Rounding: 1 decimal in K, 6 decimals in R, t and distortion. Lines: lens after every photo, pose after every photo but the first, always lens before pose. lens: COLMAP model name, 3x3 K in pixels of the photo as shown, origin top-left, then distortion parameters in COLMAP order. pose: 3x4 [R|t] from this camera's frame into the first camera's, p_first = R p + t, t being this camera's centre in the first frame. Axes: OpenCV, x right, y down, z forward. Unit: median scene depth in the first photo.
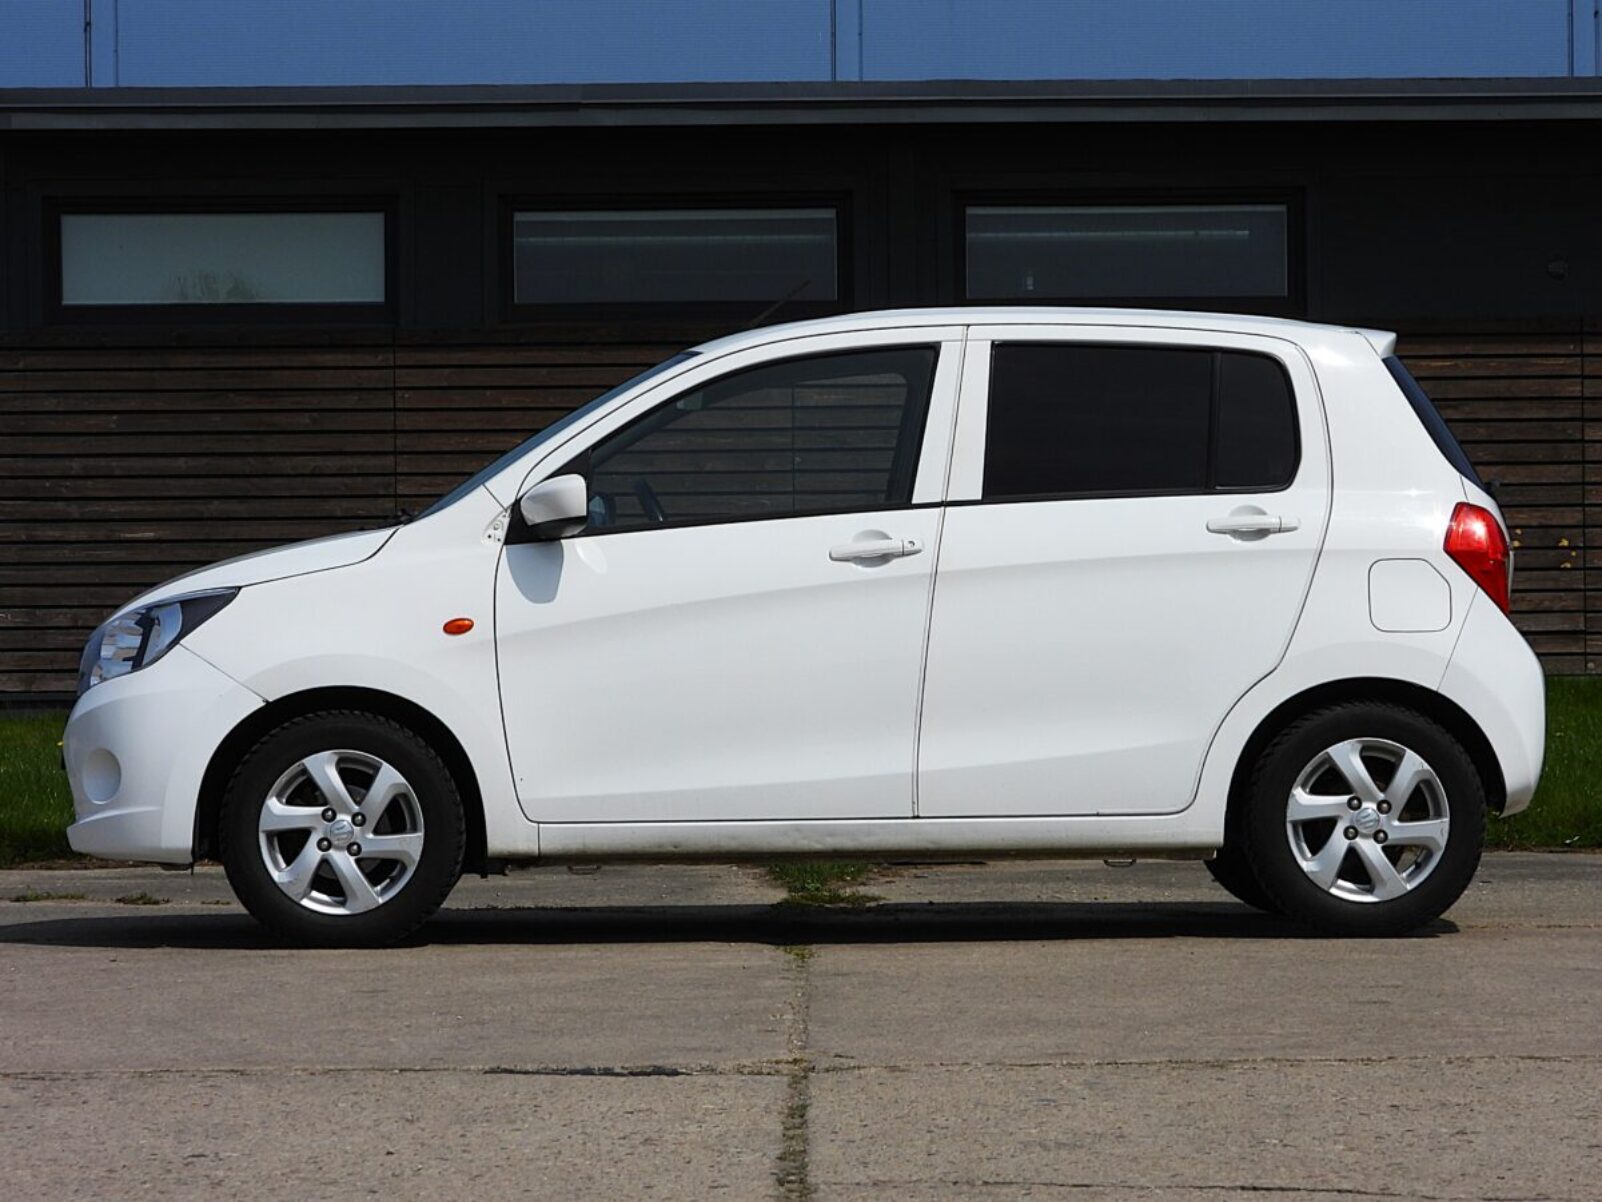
lens RADIAL K [[5770.8, 0, 801.0], [0, 5770.8, 601.0], [0, 0, 1]] dist [0.025936, 0.030290]
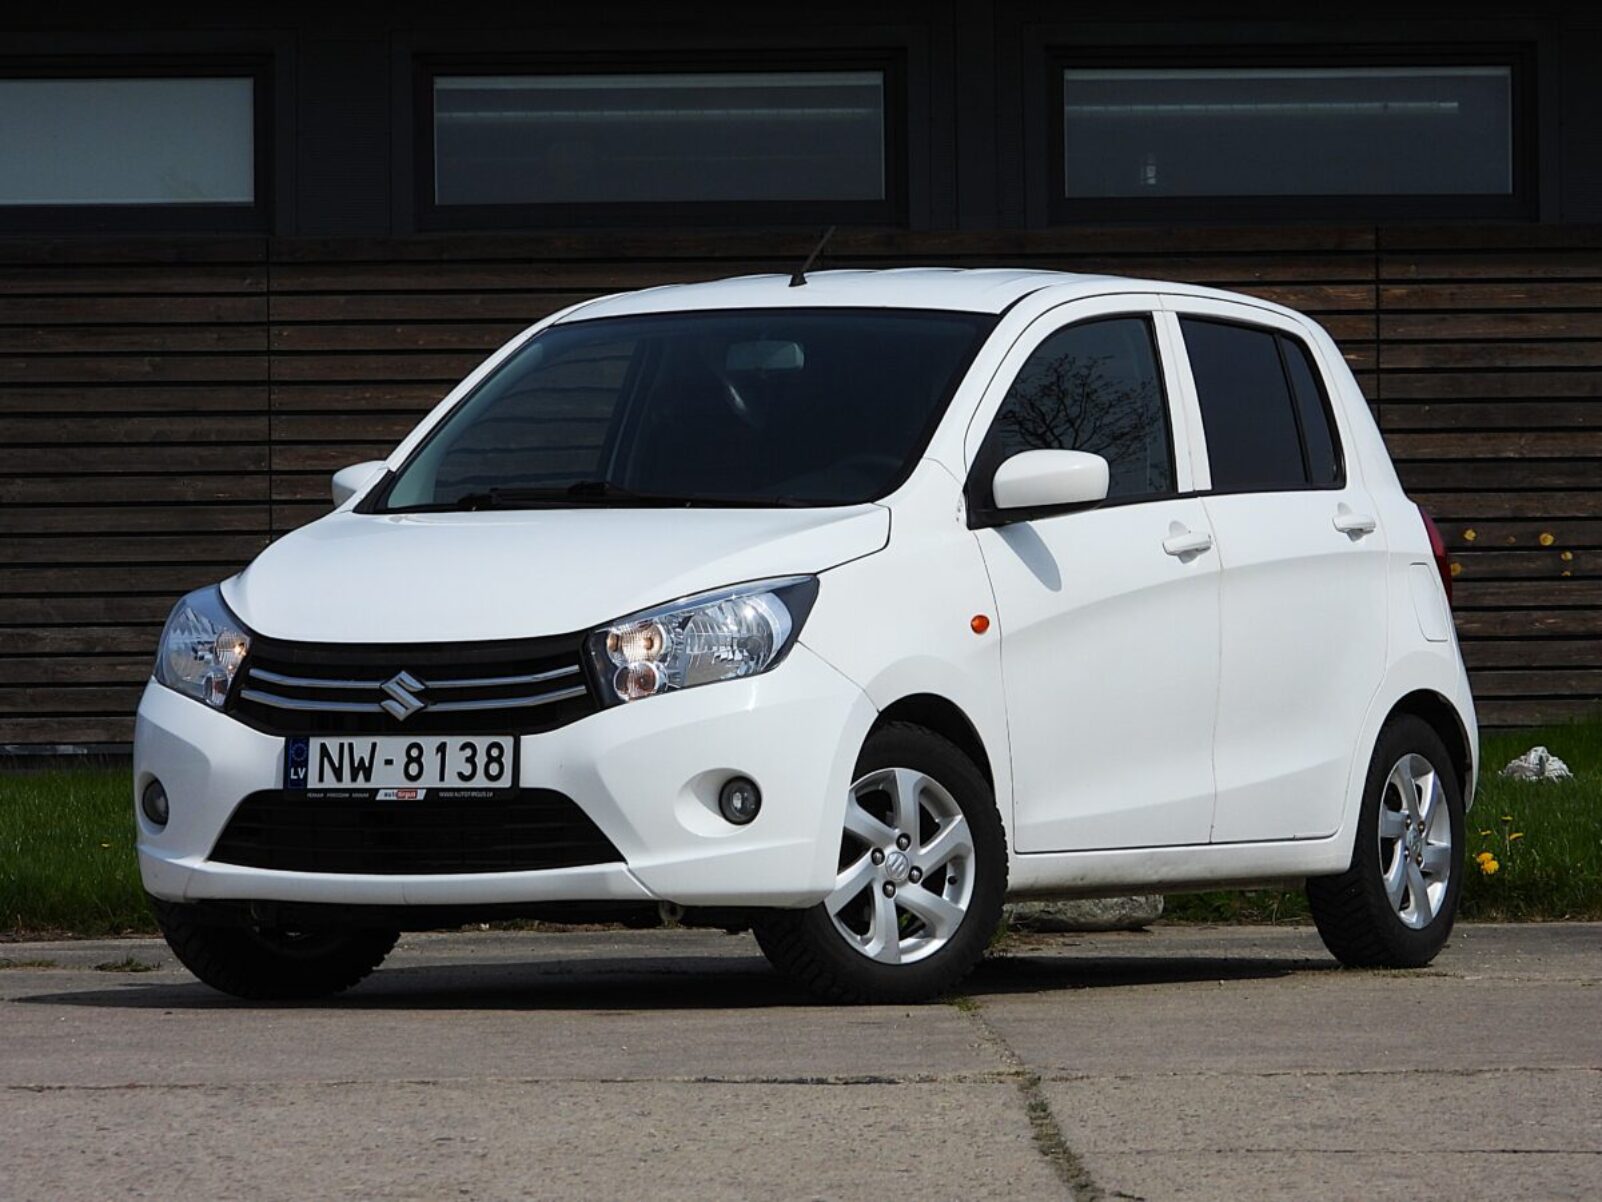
lens RADIAL K [[9438.2, 0, 801.0], [0, 9438.2, 601.0], [0, 0, 1]] dist [0.137840, -9.955047]
pose [[0.999940, -0.000595, 0.010958, -0.048884], [0.000645, 0.999989, -0.004625, 0.009094], [-0.010955, 0.004632, 0.999929, -0.495520]]
